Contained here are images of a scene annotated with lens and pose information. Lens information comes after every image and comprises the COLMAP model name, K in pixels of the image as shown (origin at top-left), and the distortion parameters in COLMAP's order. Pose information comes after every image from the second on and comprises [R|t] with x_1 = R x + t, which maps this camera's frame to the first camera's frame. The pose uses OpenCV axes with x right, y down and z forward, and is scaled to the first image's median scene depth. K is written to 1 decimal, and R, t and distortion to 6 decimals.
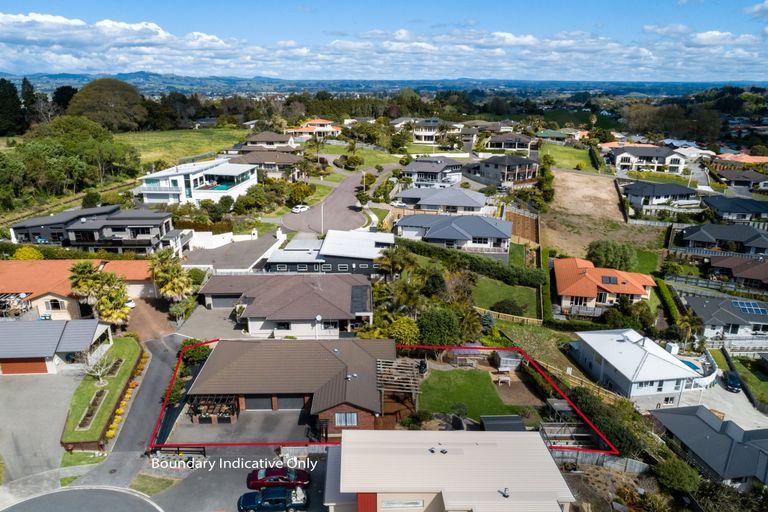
lens RADIAL K [[586.4, 0, 382.9], [0, 586.4, 256.5], [0, 0, 1]] dist [-0.023587, 0.006750]
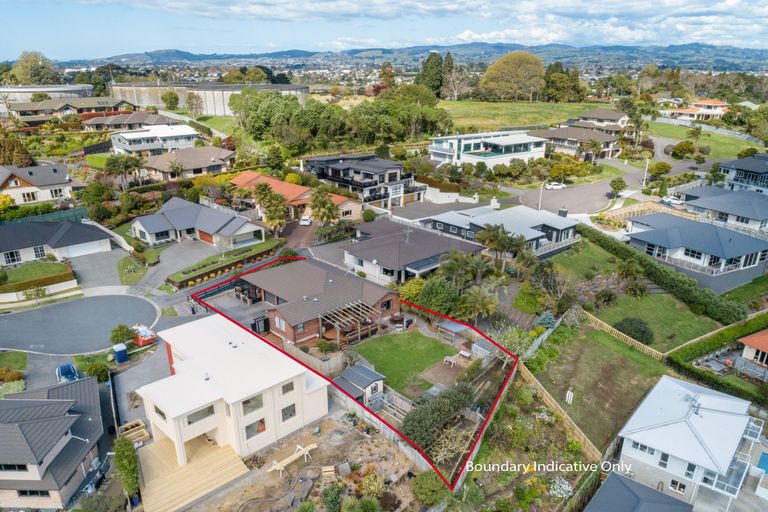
lens RADIAL K [[586.4, 0, 384.2], [0, 586.4, 258.5], [0, 0, 1]] dist [-0.023587, 0.006750]
pose [[0.665272, 0.242064, -0.706270, 0.406573], [-0.208522, 0.968579, 0.135550, -0.036663], [0.716890, 0.057095, 0.694844, 0.105742]]
